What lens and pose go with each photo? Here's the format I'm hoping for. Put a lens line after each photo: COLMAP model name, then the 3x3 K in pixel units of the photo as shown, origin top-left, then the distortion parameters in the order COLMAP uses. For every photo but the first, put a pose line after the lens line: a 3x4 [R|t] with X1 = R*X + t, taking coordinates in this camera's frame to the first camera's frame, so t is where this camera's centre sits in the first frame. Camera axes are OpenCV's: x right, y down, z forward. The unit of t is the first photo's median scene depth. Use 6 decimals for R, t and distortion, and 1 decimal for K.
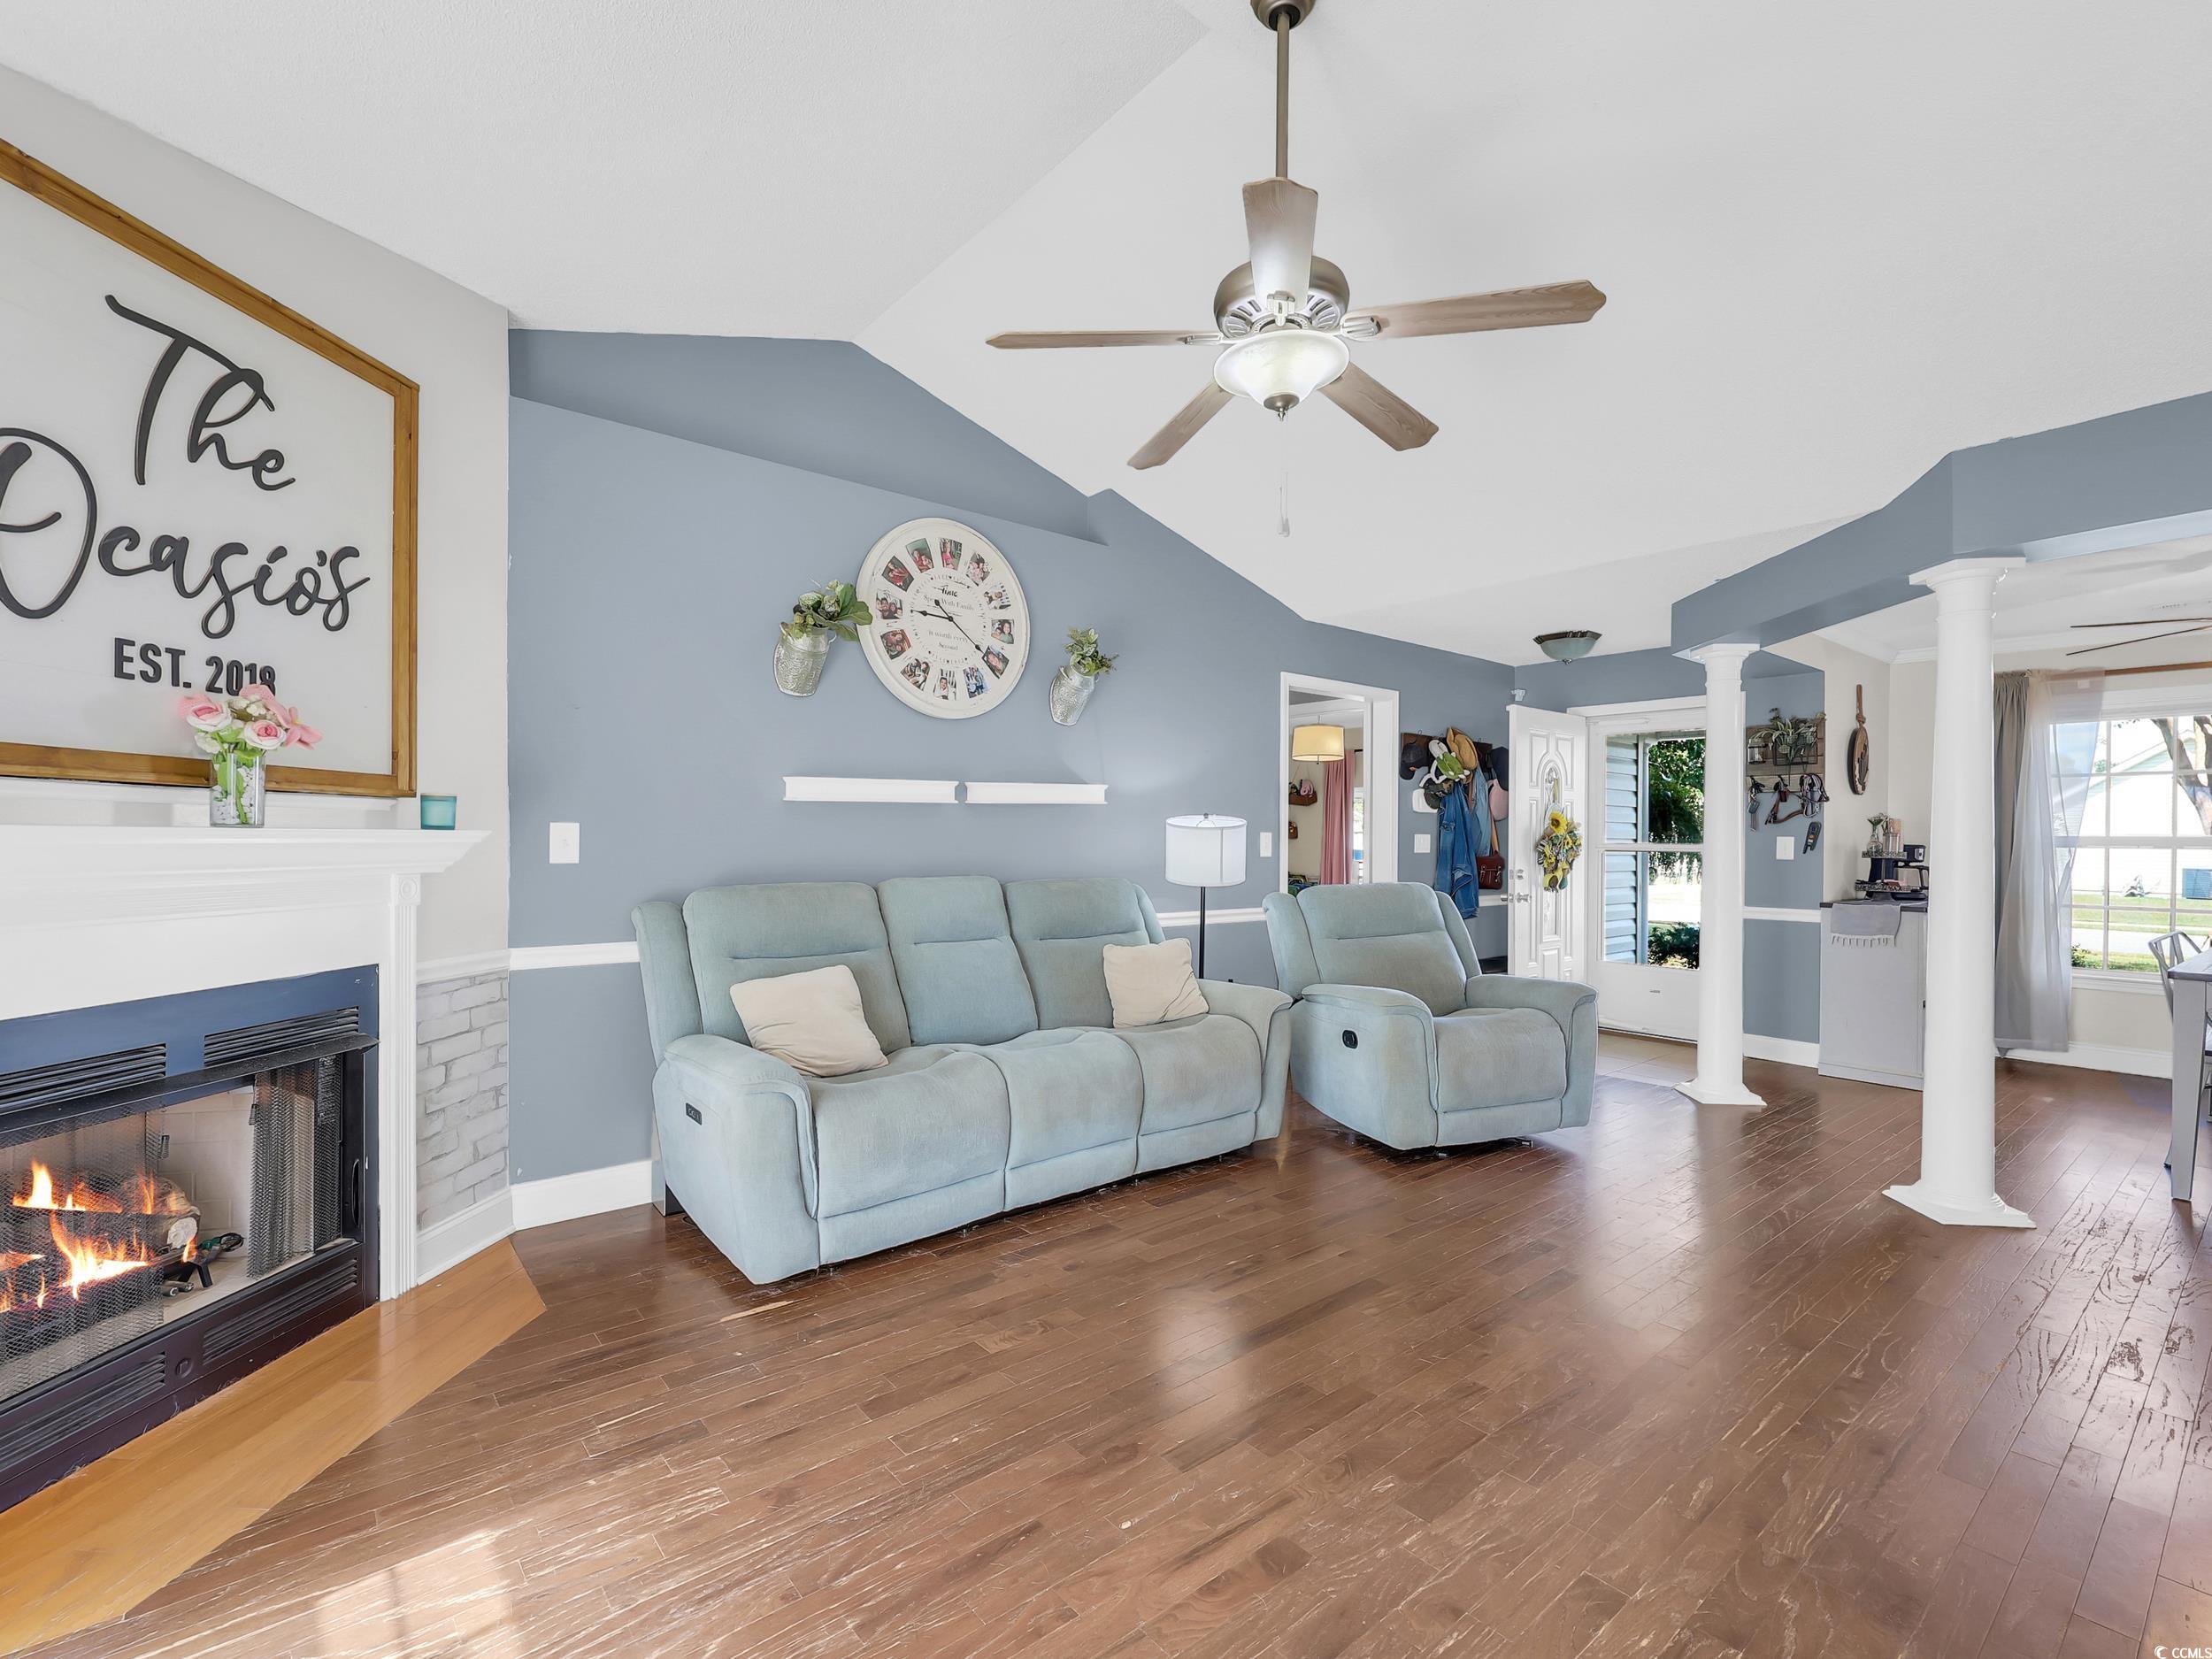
lens RADIAL K [[1017.7, 0, 1106.0], [0, 1017.7, 829.5], [0, 0, 1]] dist [0.000742, 0.000236]
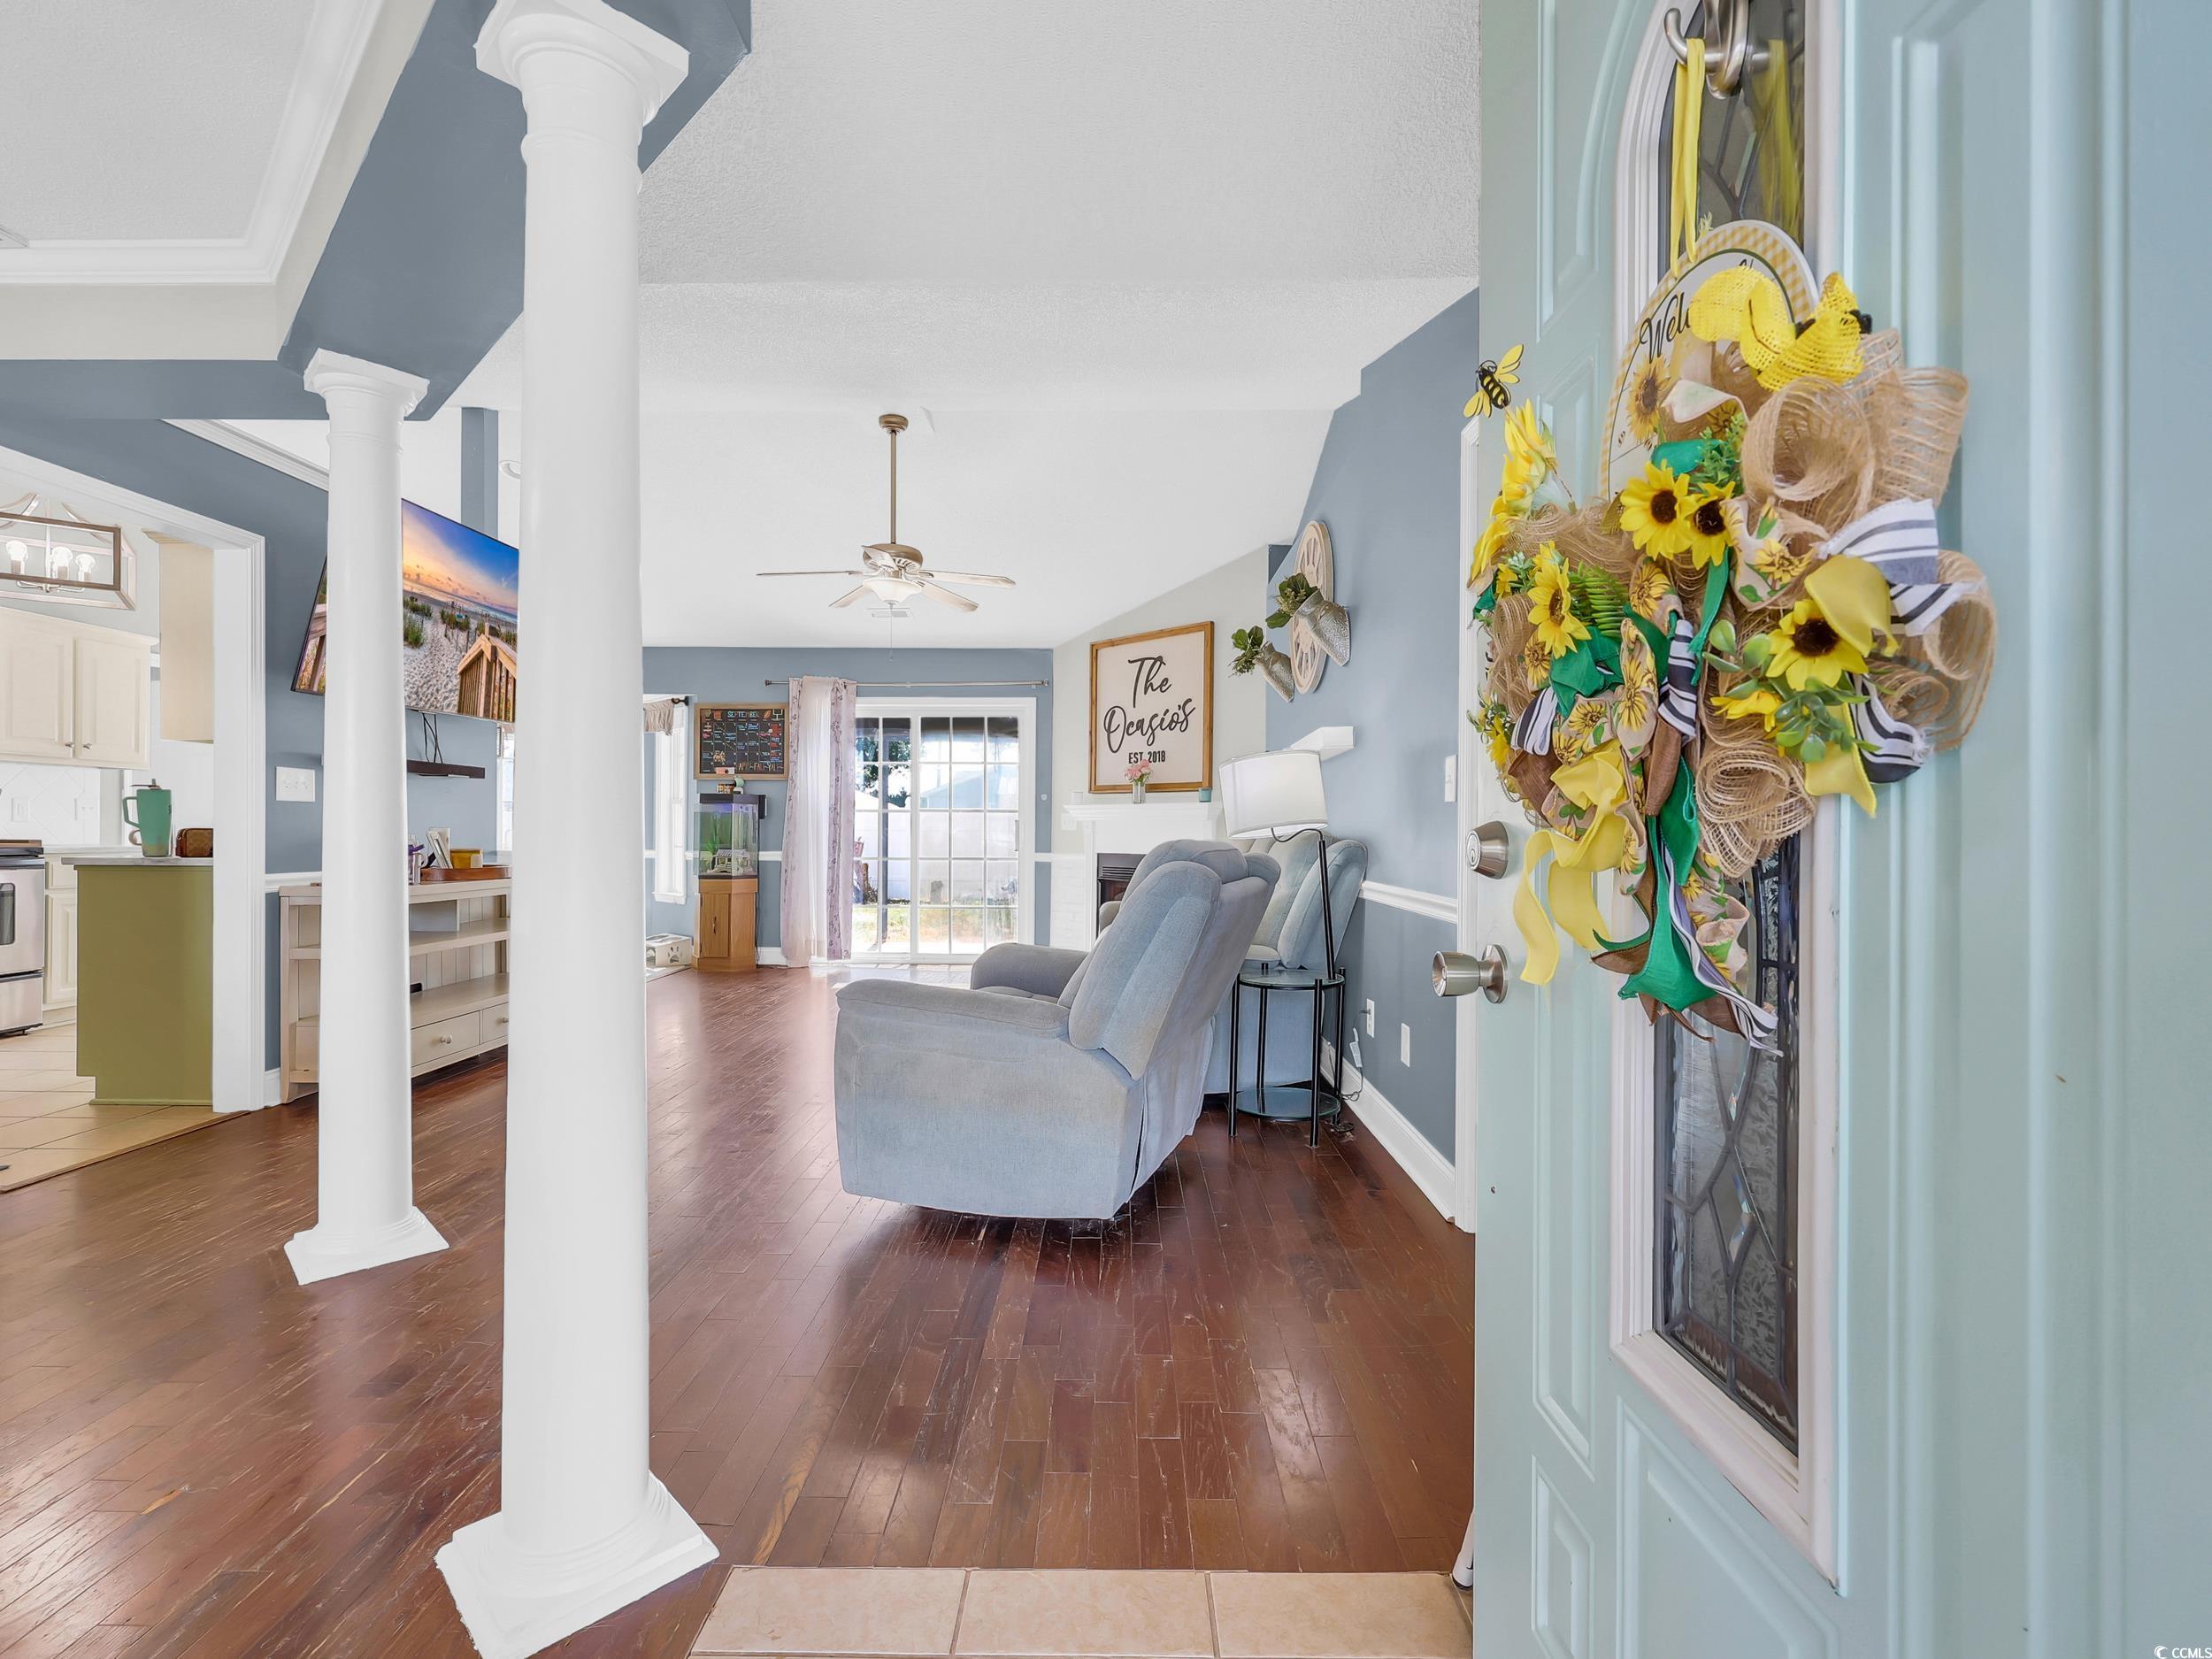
lens RADIAL K [[1017.7, 0, 1101.0], [0, 1017.7, 839.2], [0, 0, 1]] dist [0.001717, 0.000368]
pose [[-0.648321, -0.006083, -0.761343, 0.911887], [-0.003749, 0.999981, -0.004797, 0.067588], [0.761358, -0.000256, -0.648332, 1.609151]]
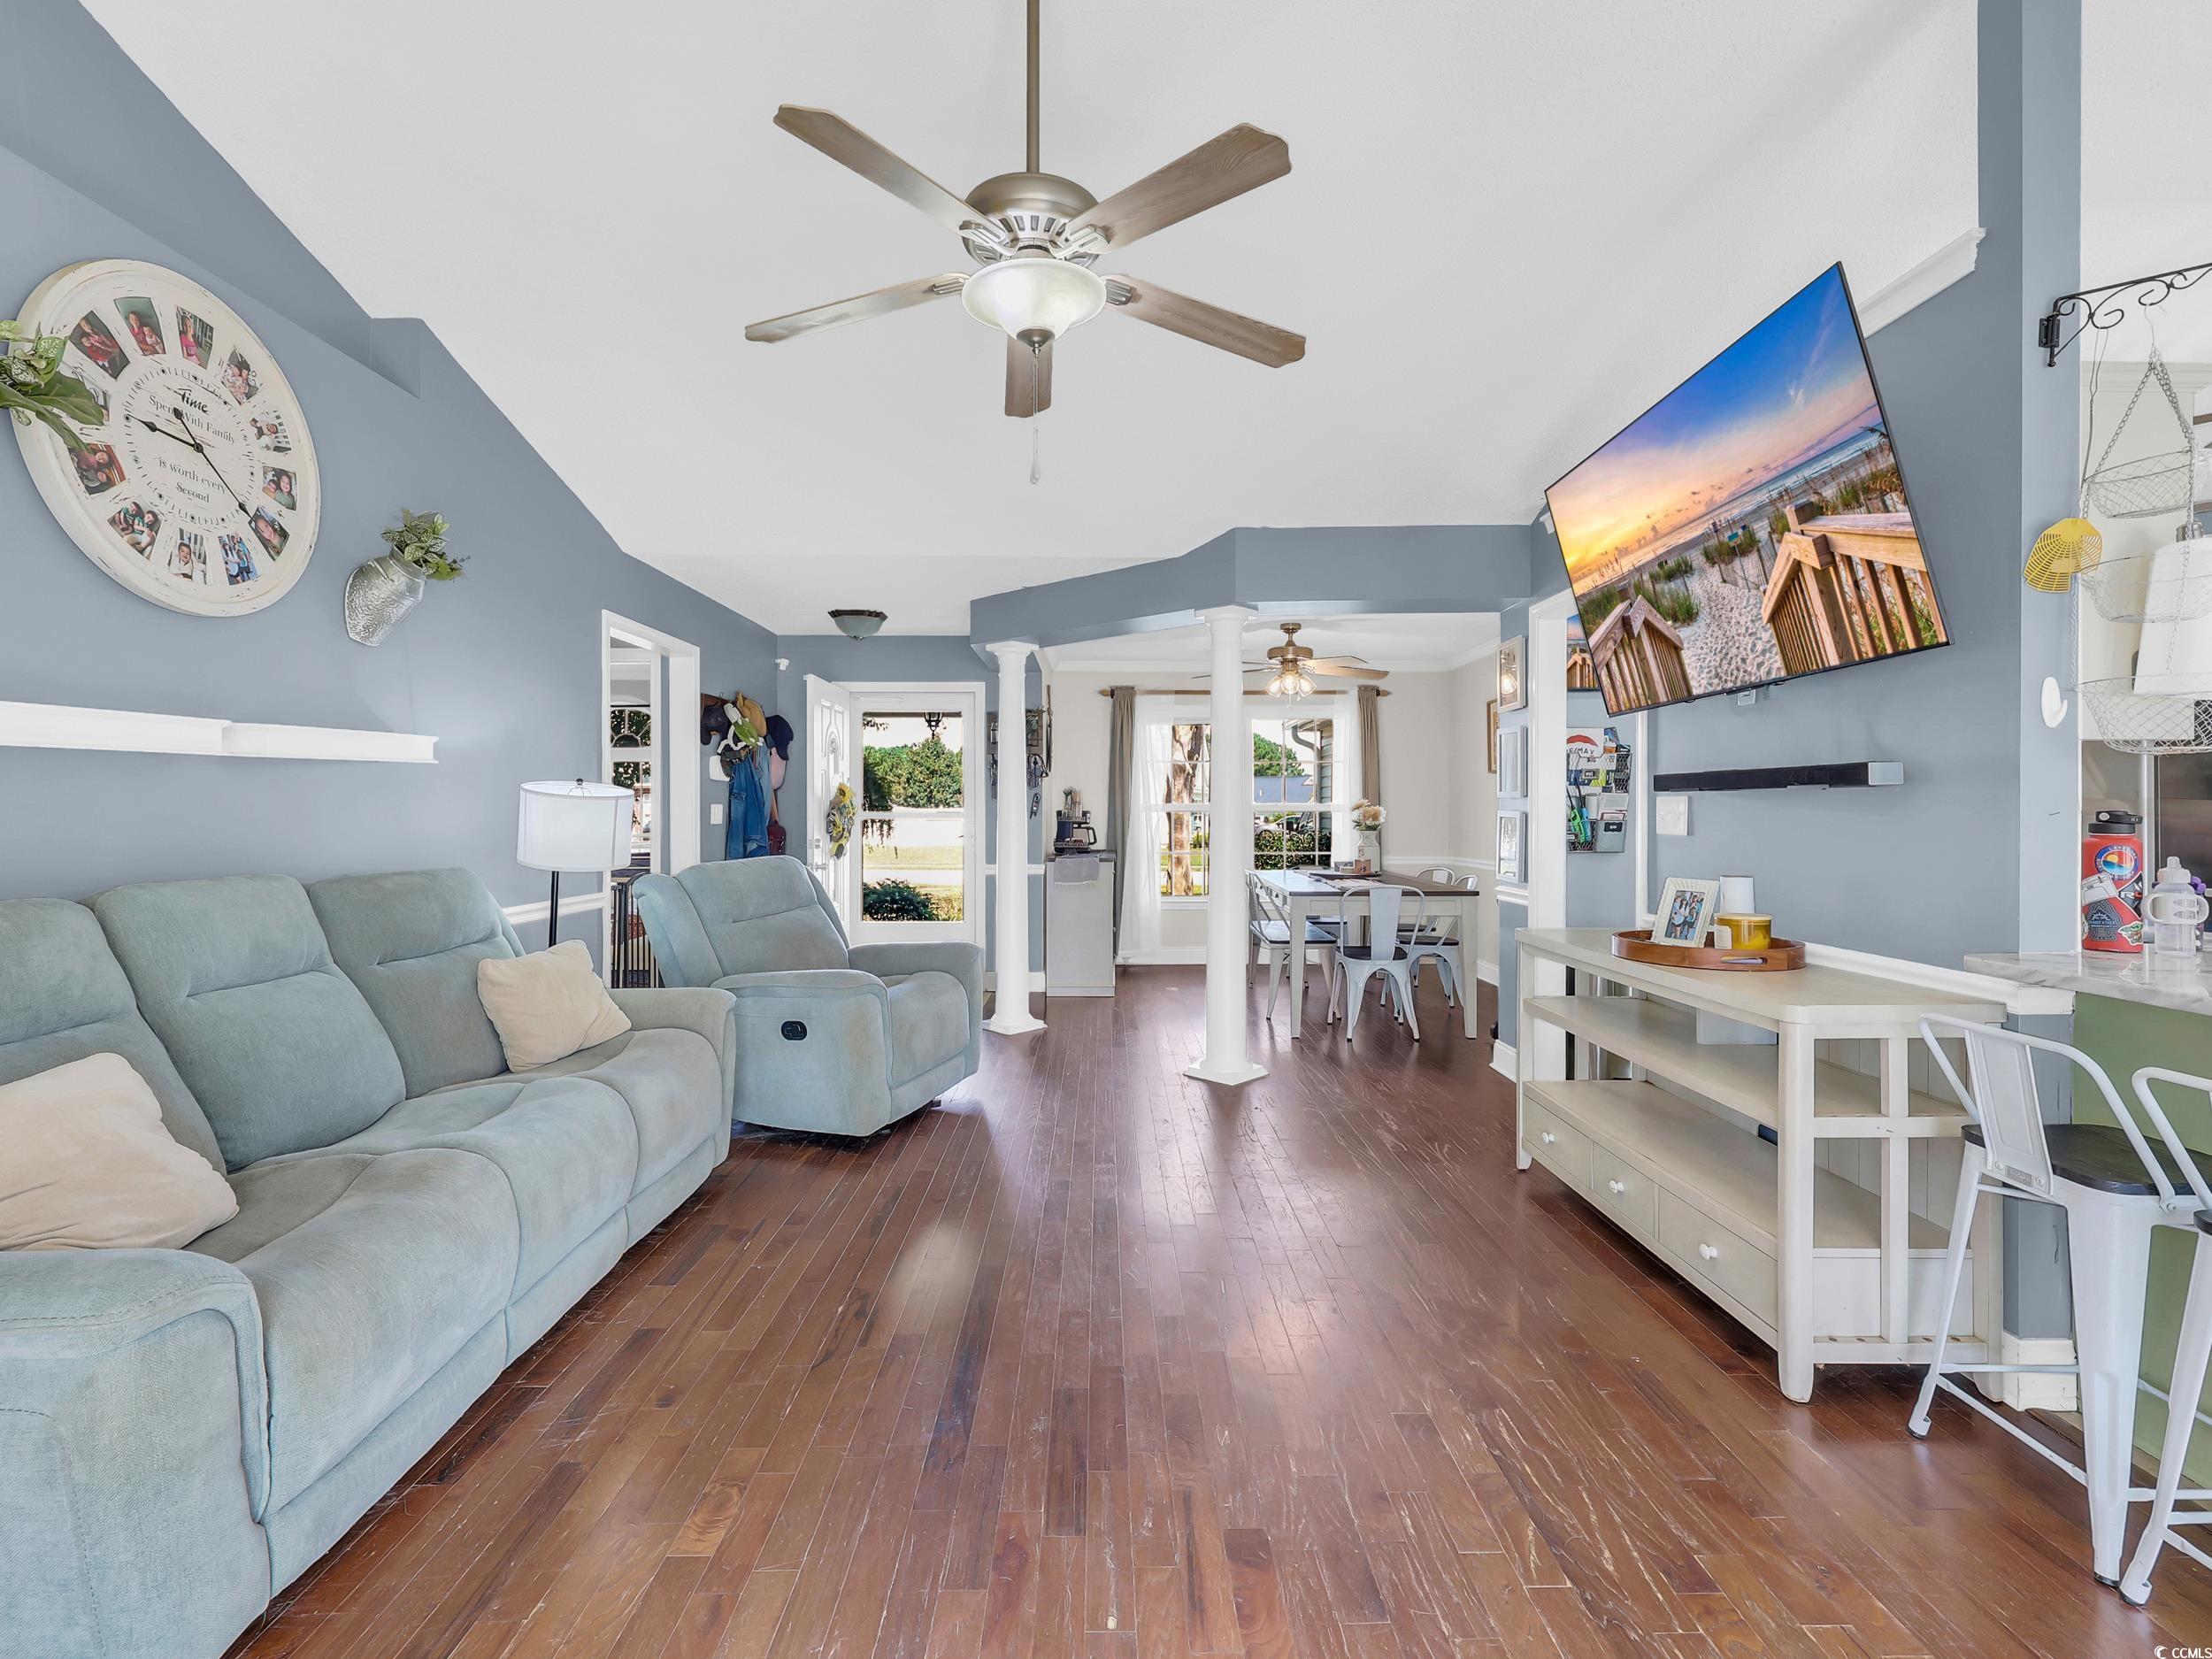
lens RADIAL K [[1018.7, 0, 1109.8], [0, 1018.7, 799.9], [0, 0, 1]] dist [0.003406, 0.000323]
pose [[0.632449, 0.000424, 0.774602, -0.283934], [-0.001823, 0.999998, 0.000941, -0.001063], [-0.774600, -0.002007, 0.632449, 0.205984]]
